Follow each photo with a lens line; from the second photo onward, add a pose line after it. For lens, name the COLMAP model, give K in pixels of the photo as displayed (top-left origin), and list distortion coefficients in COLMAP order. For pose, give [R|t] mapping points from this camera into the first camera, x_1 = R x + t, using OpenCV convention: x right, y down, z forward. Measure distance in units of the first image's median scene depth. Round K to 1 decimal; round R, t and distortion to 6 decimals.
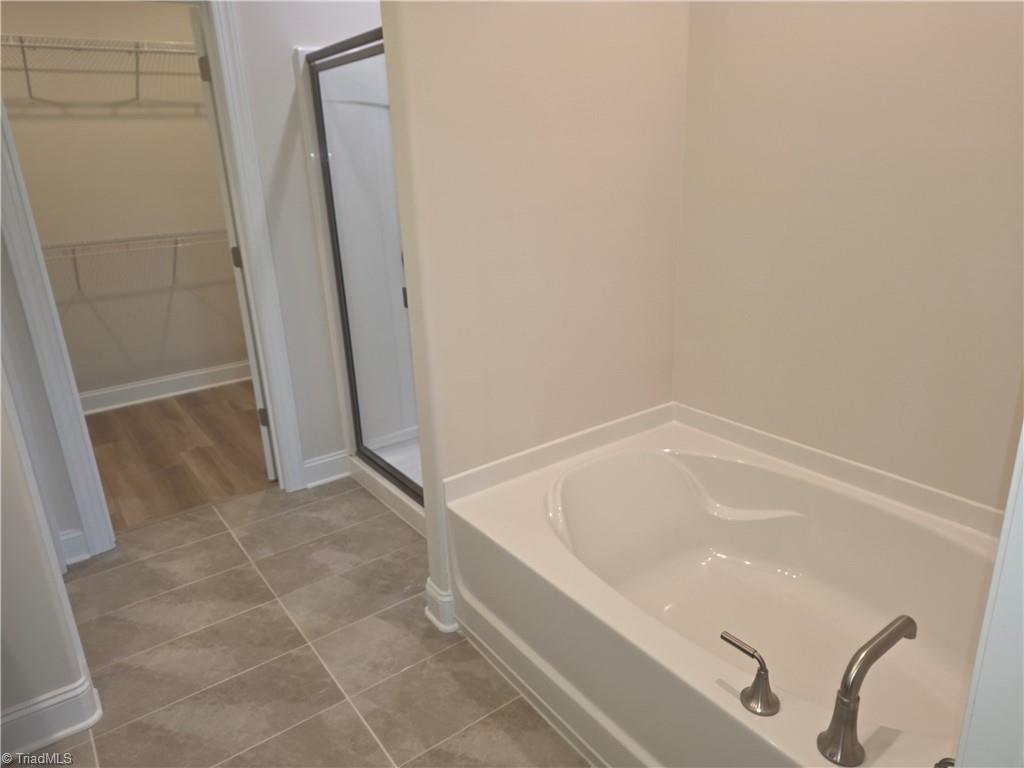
lens RADIAL K [[675.5, 0, 510.9], [0, 675.5, 373.9], [0, 0, 1]] dist [0.042102, -0.032671]
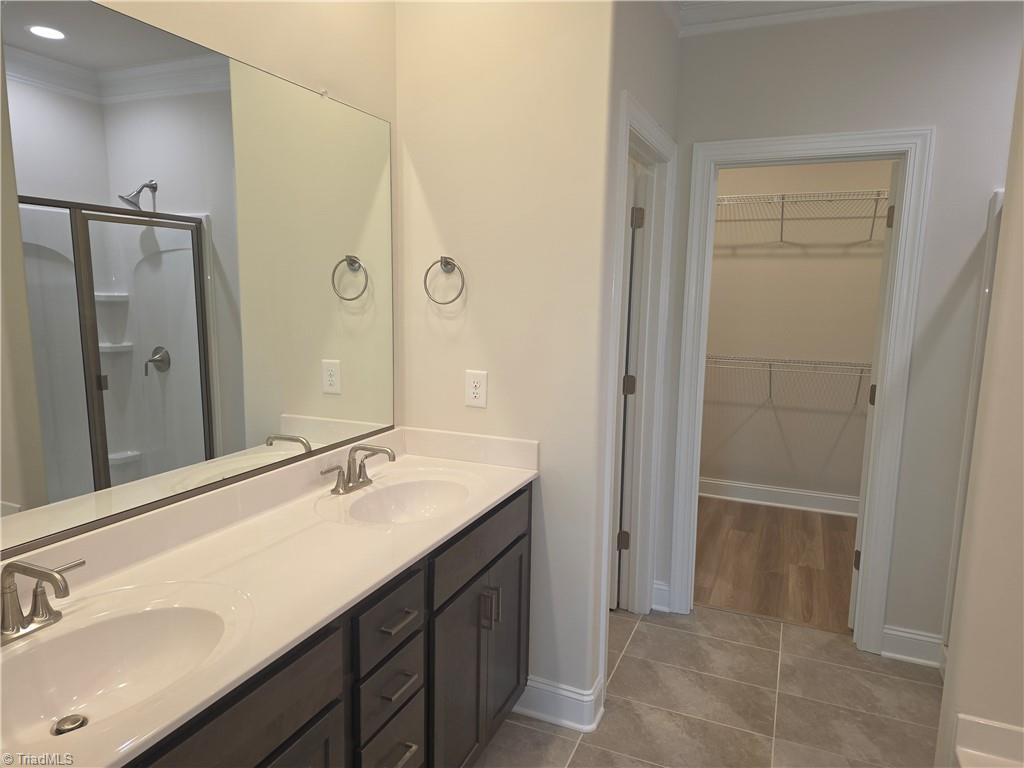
lens RADIAL K [[675.5, 0, 532.7], [0, 675.5, 377.6], [0, 0, 1]] dist [0.042102, -0.032671]
pose [[0.524535, 0.164418, -0.835362, 0.150503], [-0.305204, 0.952278, -0.004212, -0.035444], [0.794804, 0.257165, 0.549684, 0.048861]]
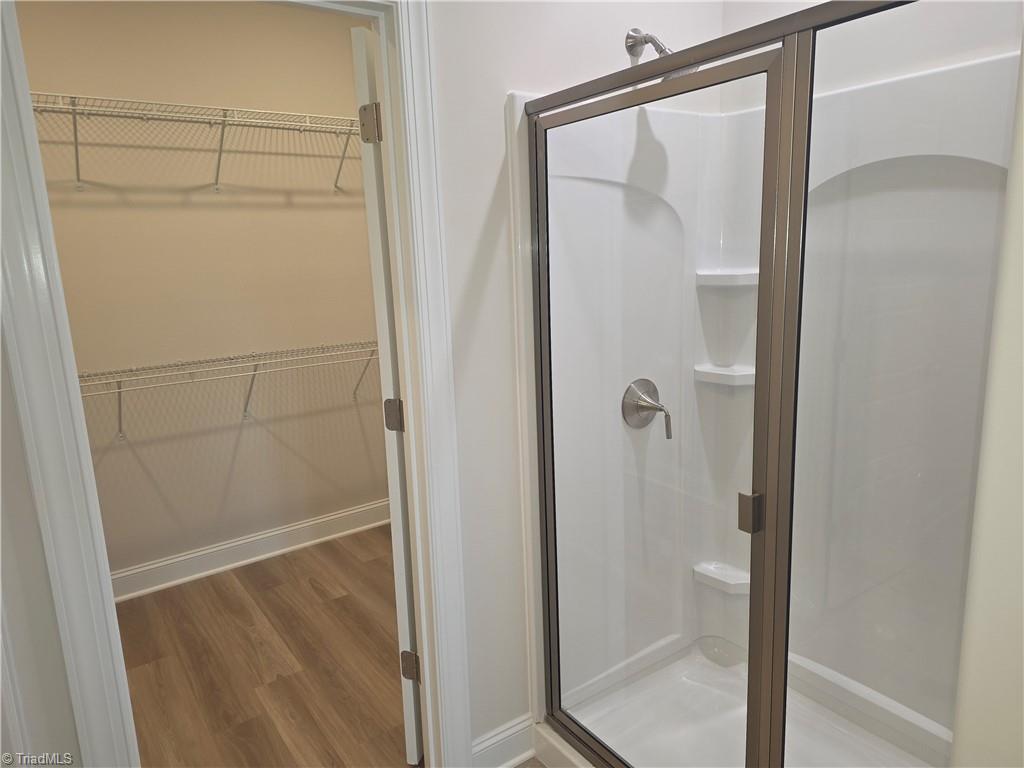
lens RADIAL K [[675.5, 0, 519.2], [0, 675.5, 387.4], [0, 0, 1]] dist [0.042102, -0.032671]
pose [[0.999914, 0.010070, -0.008395, -0.259931], [-0.010998, 0.992826, -0.119057, -0.114412], [0.007136, 0.119139, 0.992852, 0.353483]]
